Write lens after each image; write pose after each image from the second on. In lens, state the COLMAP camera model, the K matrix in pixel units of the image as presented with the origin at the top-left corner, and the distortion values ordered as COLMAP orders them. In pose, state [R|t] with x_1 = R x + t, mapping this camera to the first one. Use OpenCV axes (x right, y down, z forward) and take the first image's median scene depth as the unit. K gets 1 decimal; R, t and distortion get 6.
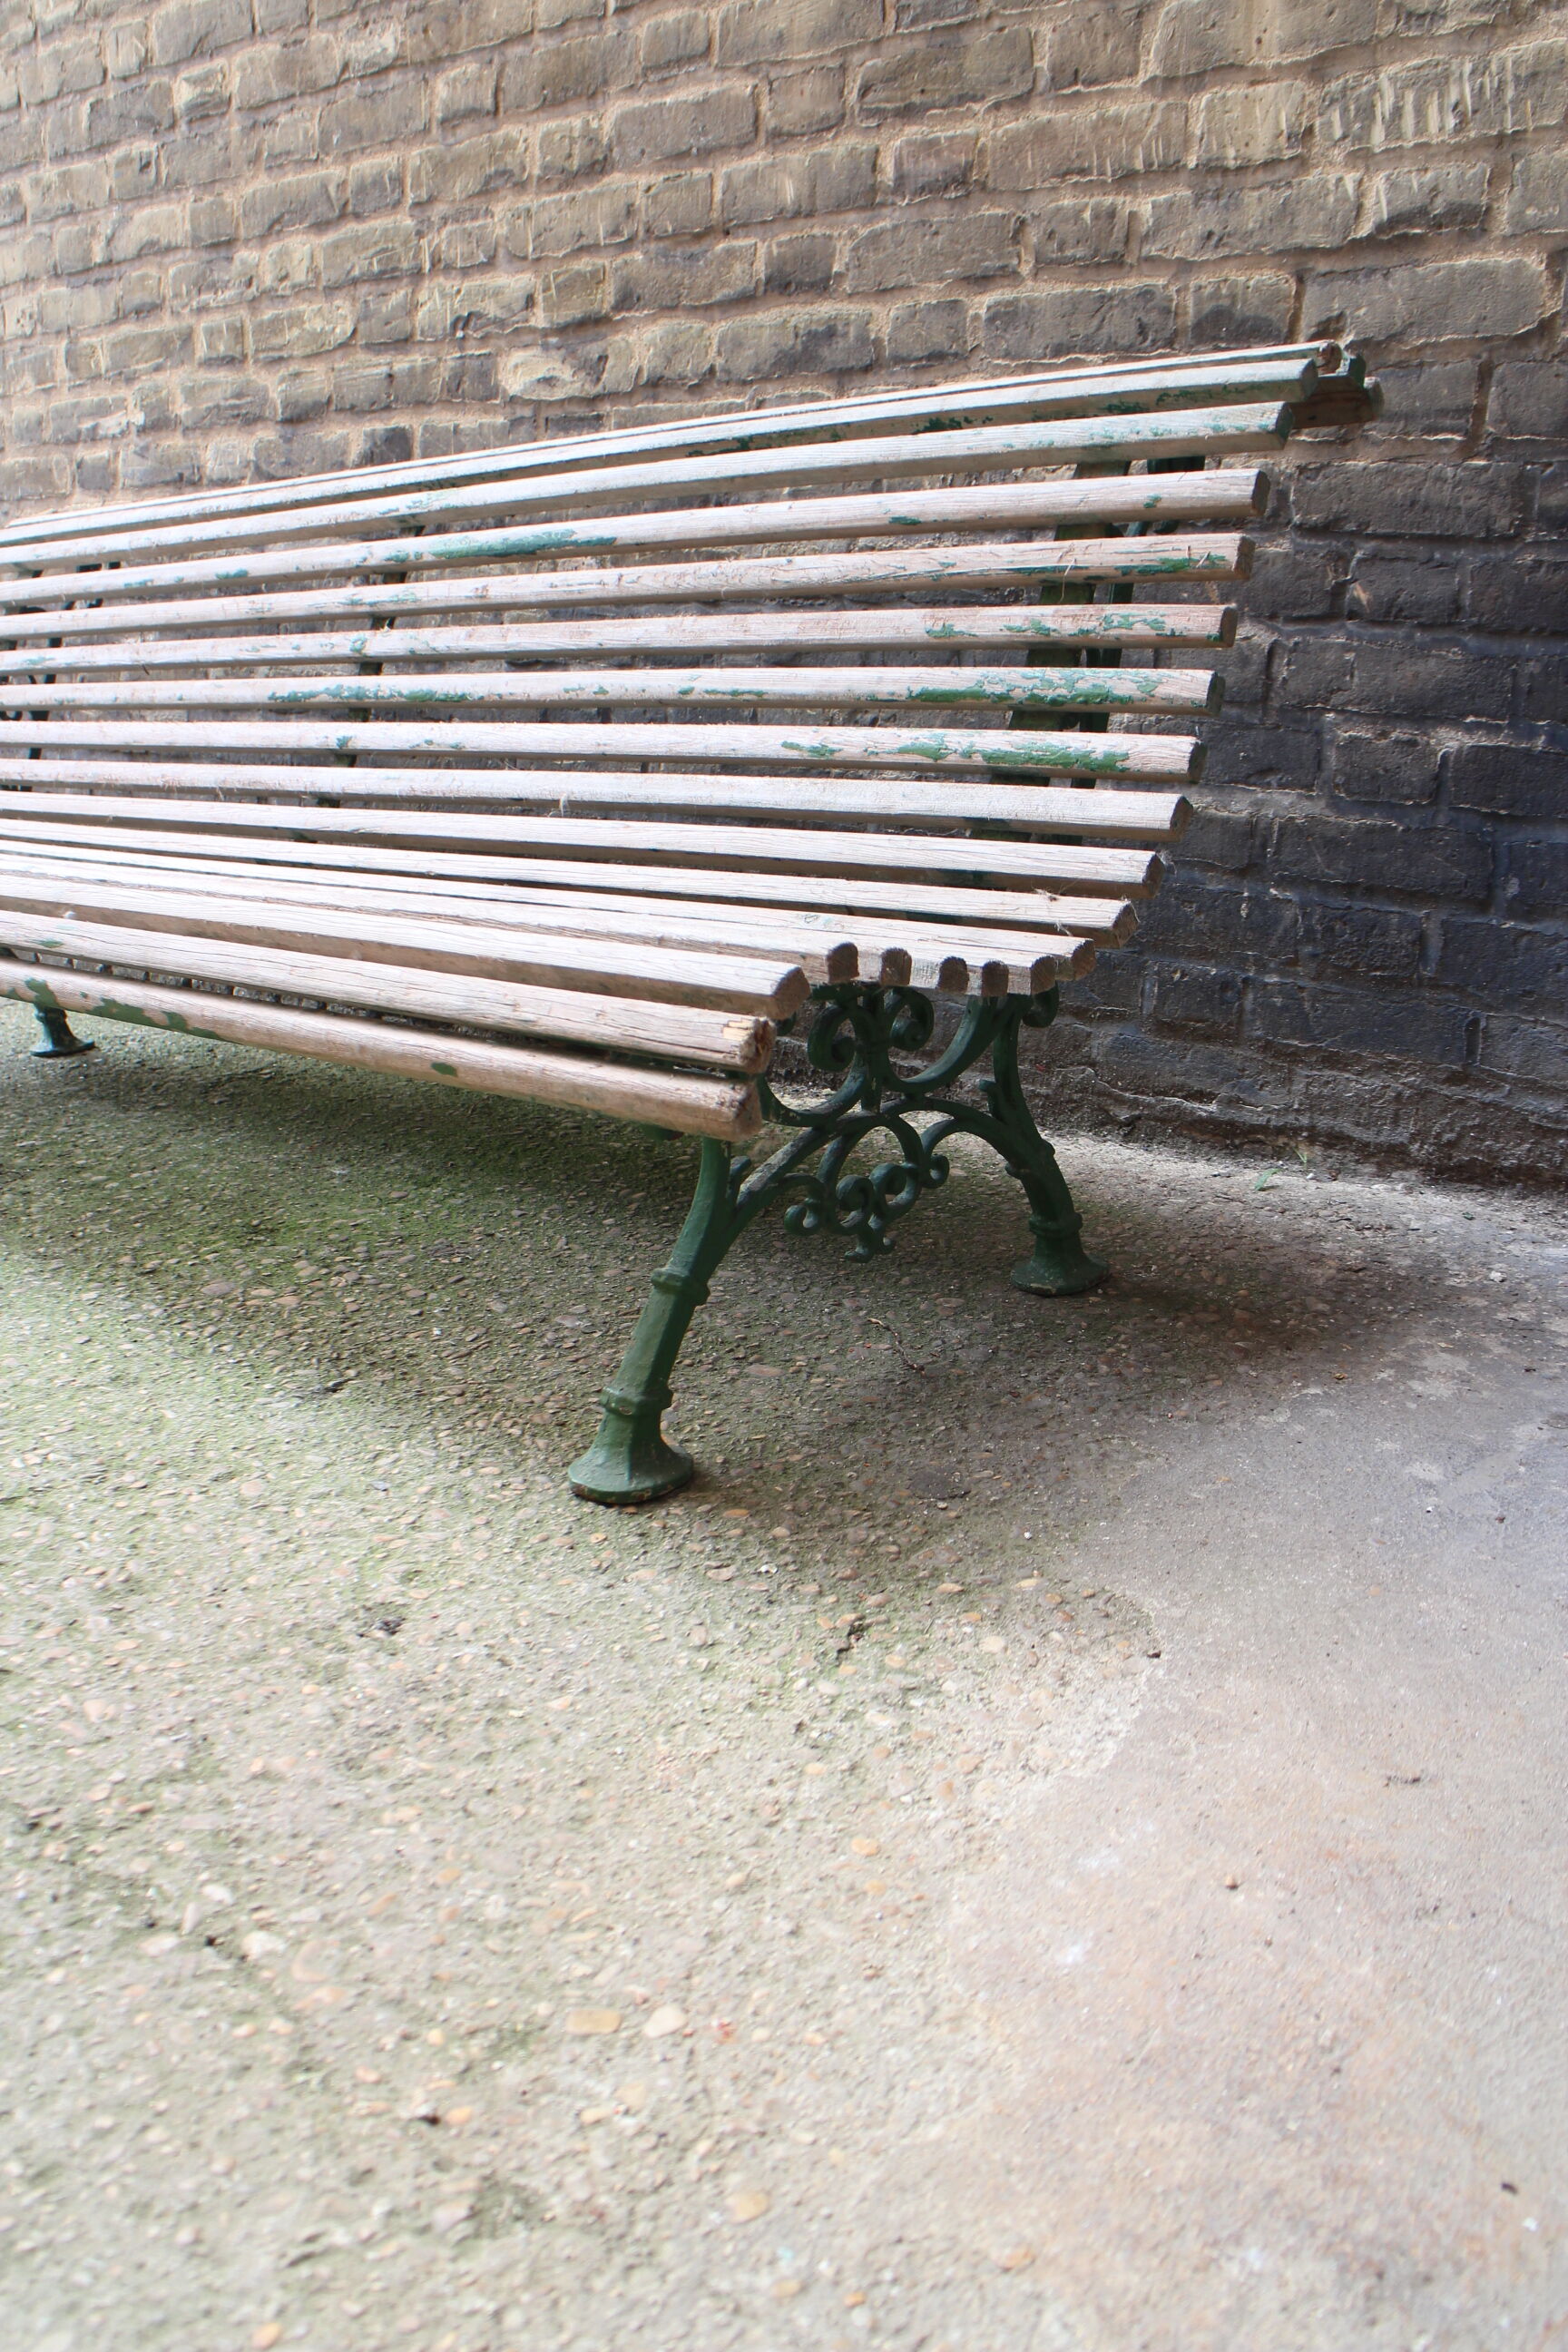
lens RADIAL K [[1934.5, 0, 803.8], [0, 1934.5, 1193.5], [0, 0, 1]] dist [-0.163220, 0.131320]
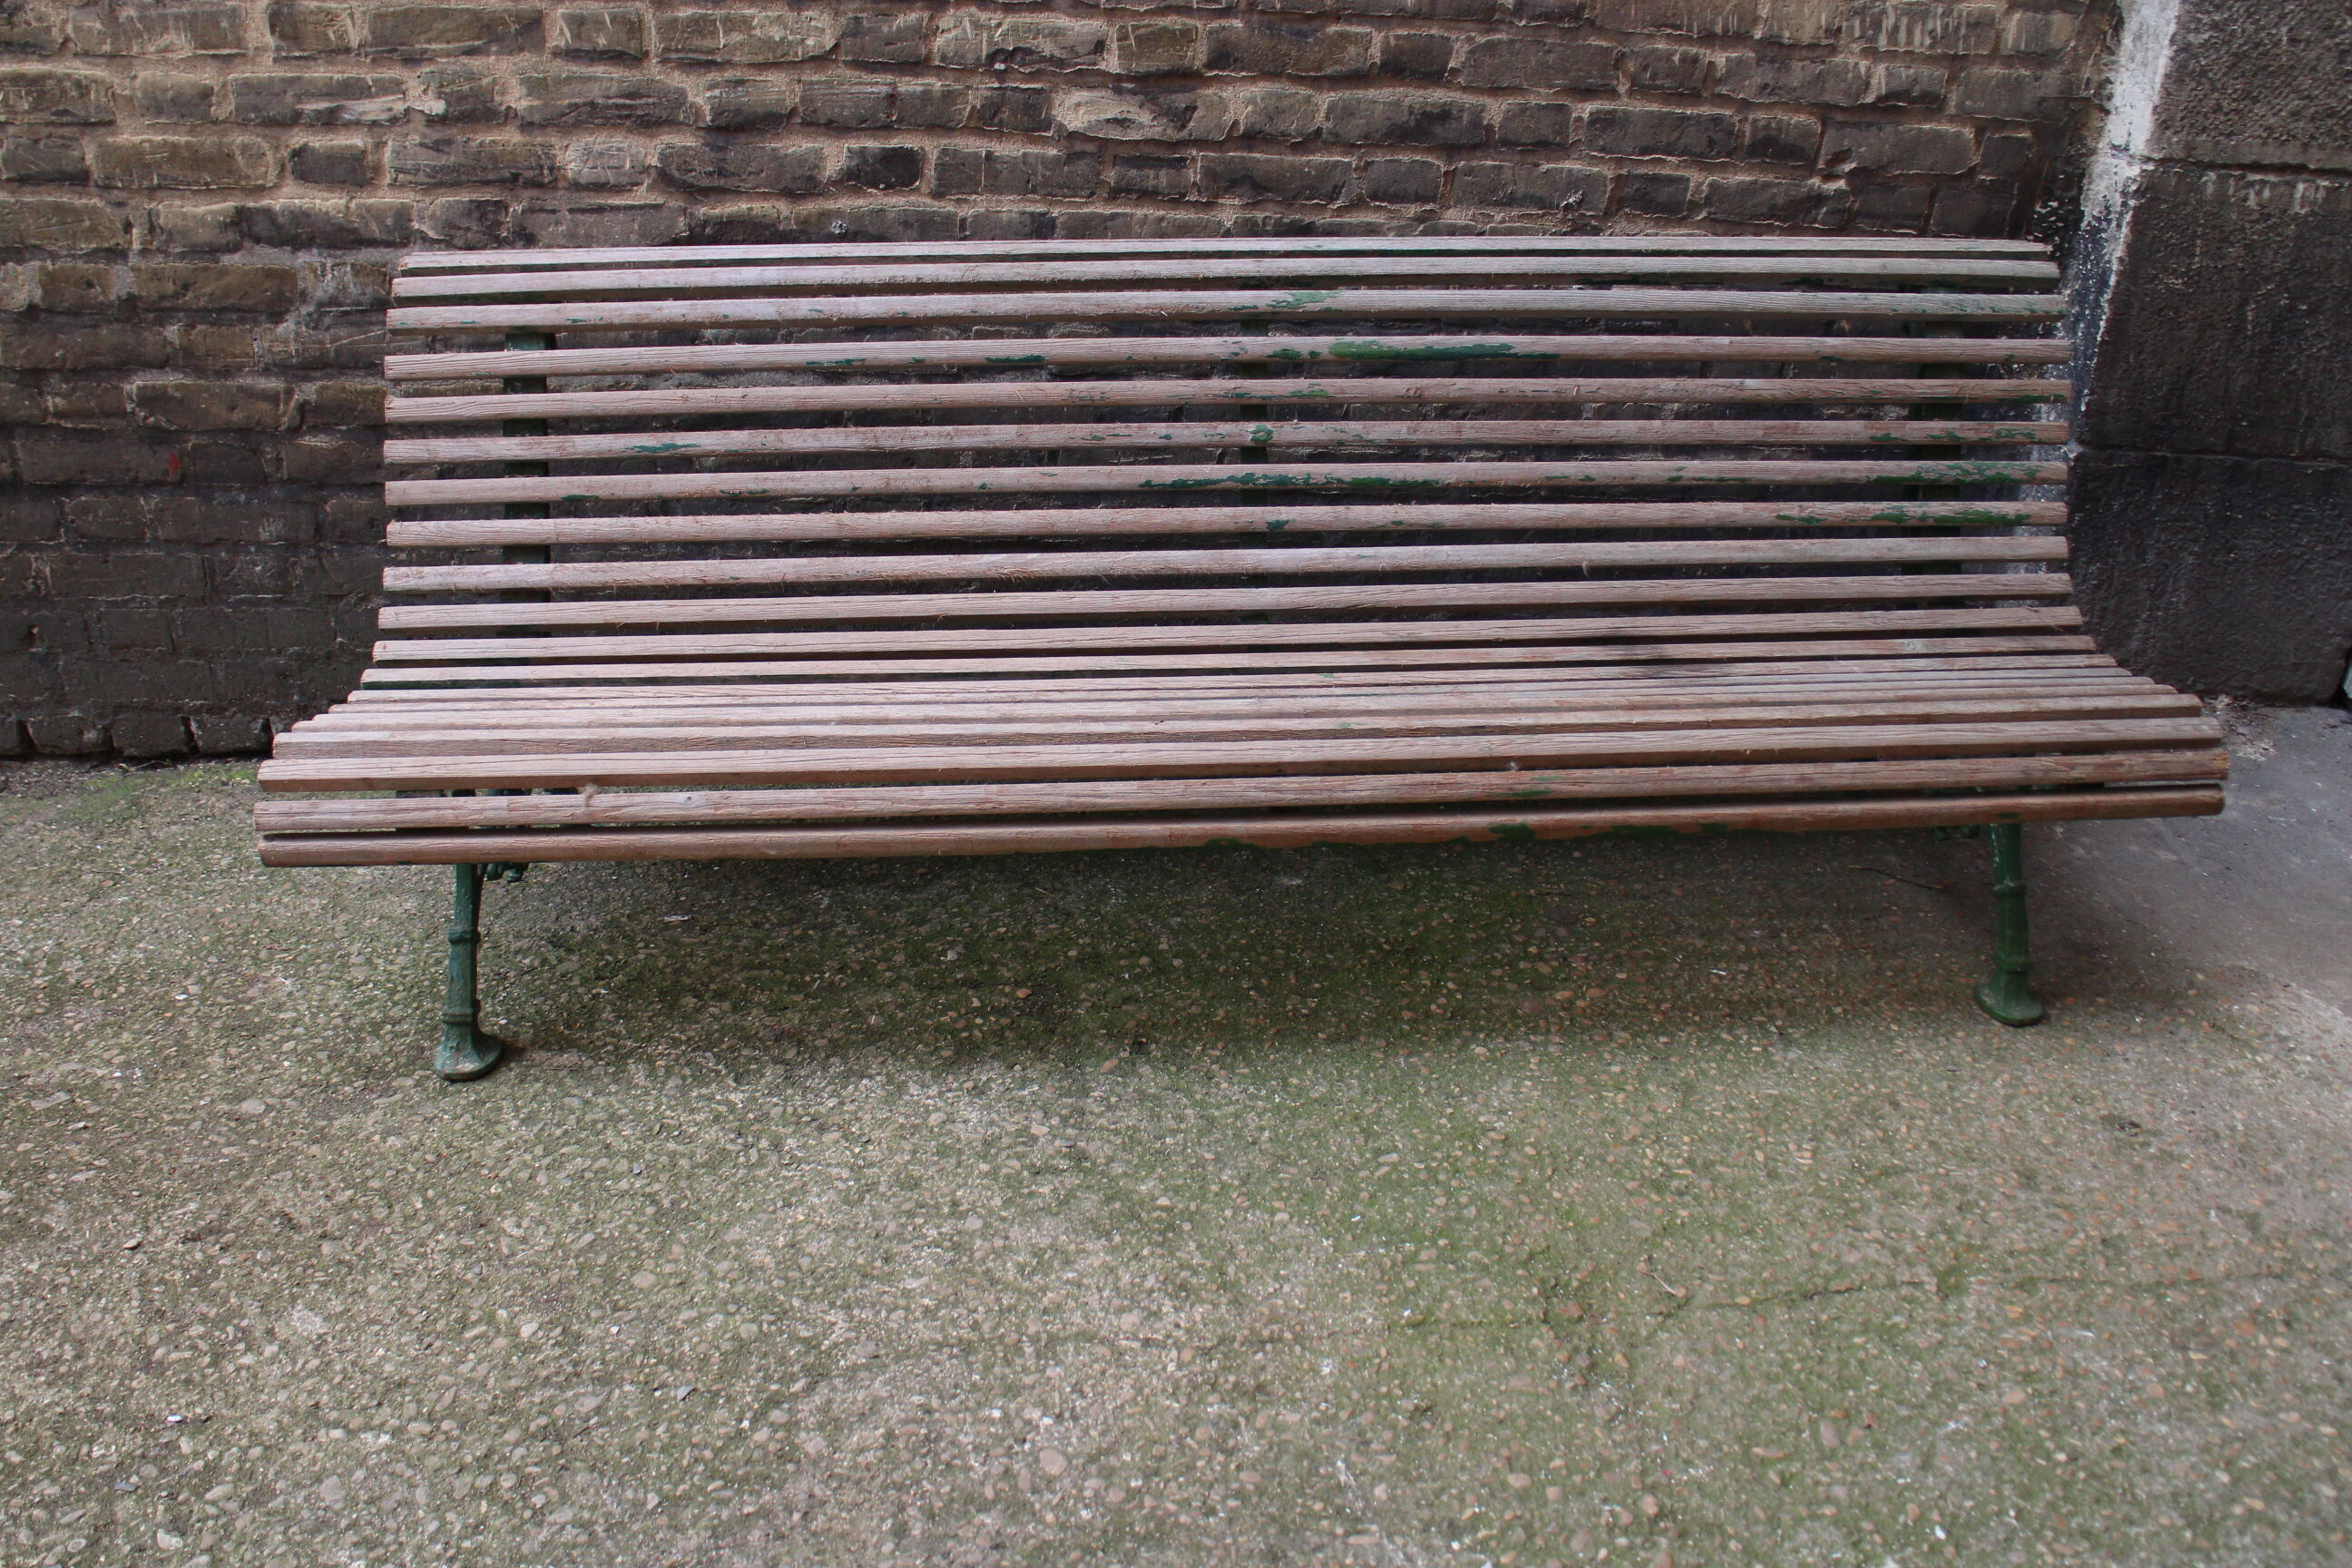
lens RADIAL K [[1934.5, 0, 1197.4], [0, 1934.5, 771.9], [0, 0, 1]] dist [-0.163220, 0.131320]
pose [[0.706204, -0.285817, 0.647754, -0.968749], [0.177704, 0.957164, 0.228602, -0.335076], [-0.685345, -0.046331, 0.726744, 0.170574]]
